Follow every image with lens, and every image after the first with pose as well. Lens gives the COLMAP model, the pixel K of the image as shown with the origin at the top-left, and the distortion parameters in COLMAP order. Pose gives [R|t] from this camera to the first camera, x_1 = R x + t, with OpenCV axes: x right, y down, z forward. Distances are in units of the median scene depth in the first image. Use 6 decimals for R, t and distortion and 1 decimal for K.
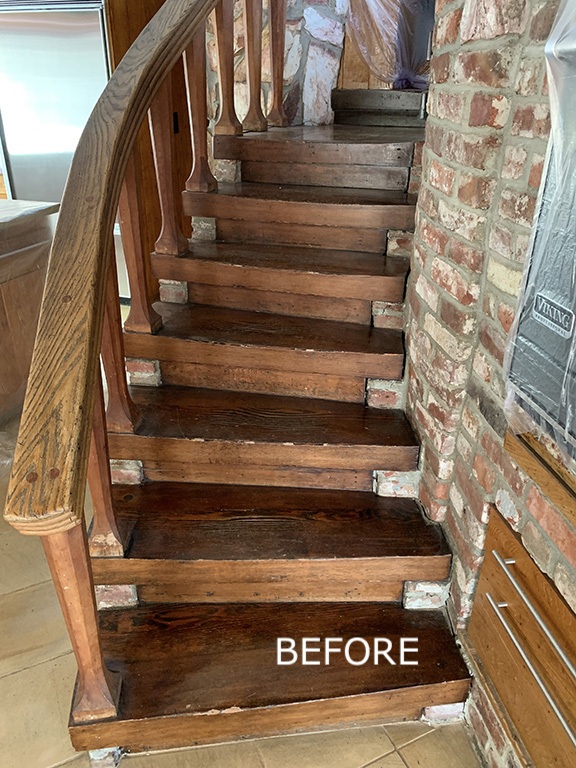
lens RADIAL K [[588.3, 0, 287.2], [0, 588.3, 381.7], [0, 0, 1]] dist [0.025235, -0.029229]
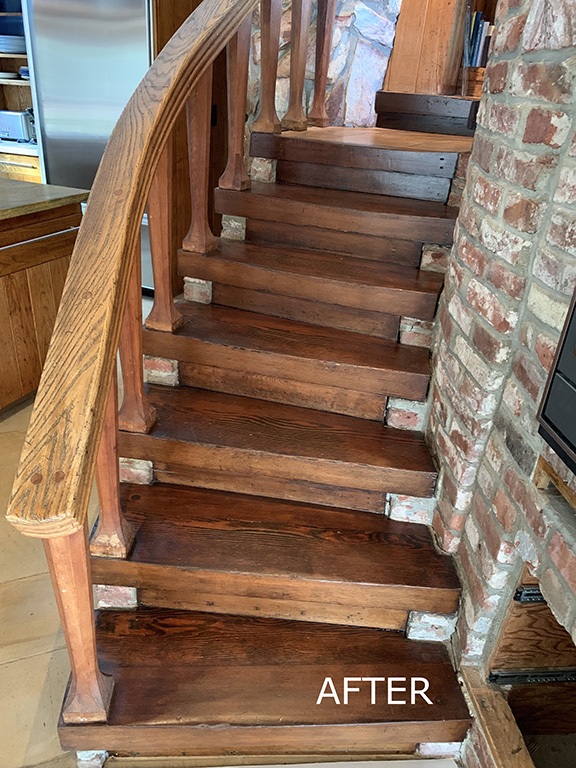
lens RADIAL K [[587.8, 0, 277.7], [0, 587.8, 394.0], [0, 0, 1]] dist [0.019579, -0.021724]
pose [[0.995576, 0.081811, -0.046216, -0.001541], [-0.080658, 0.996396, 0.026272, -0.024535], [0.048199, -0.022428, 0.998586, 0.034207]]
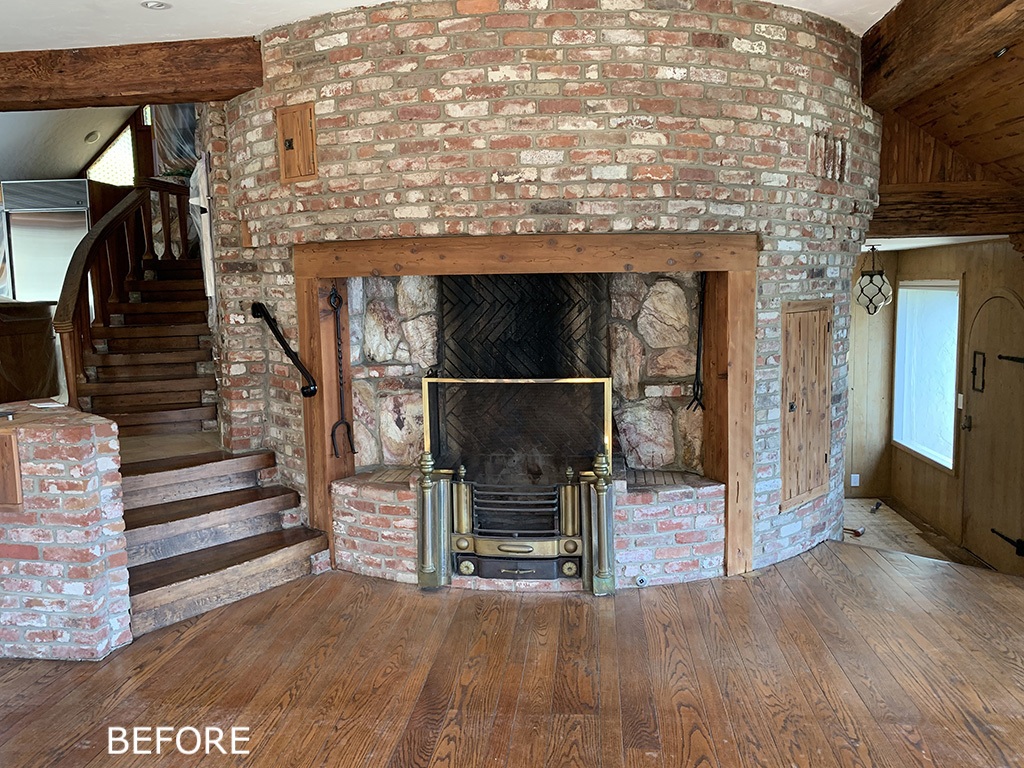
lens RADIAL K [[777.1, 0, 512.6], [0, 777.1, 370.0], [0, 0, 1]] dist [0.067792, -0.118679]
pose [[0.973805, -0.054934, 0.220651, 0.839131], [0.129405, 0.931800, -0.339121, 1.720210], [-0.186973, 0.358791, 0.914500, -2.688038]]
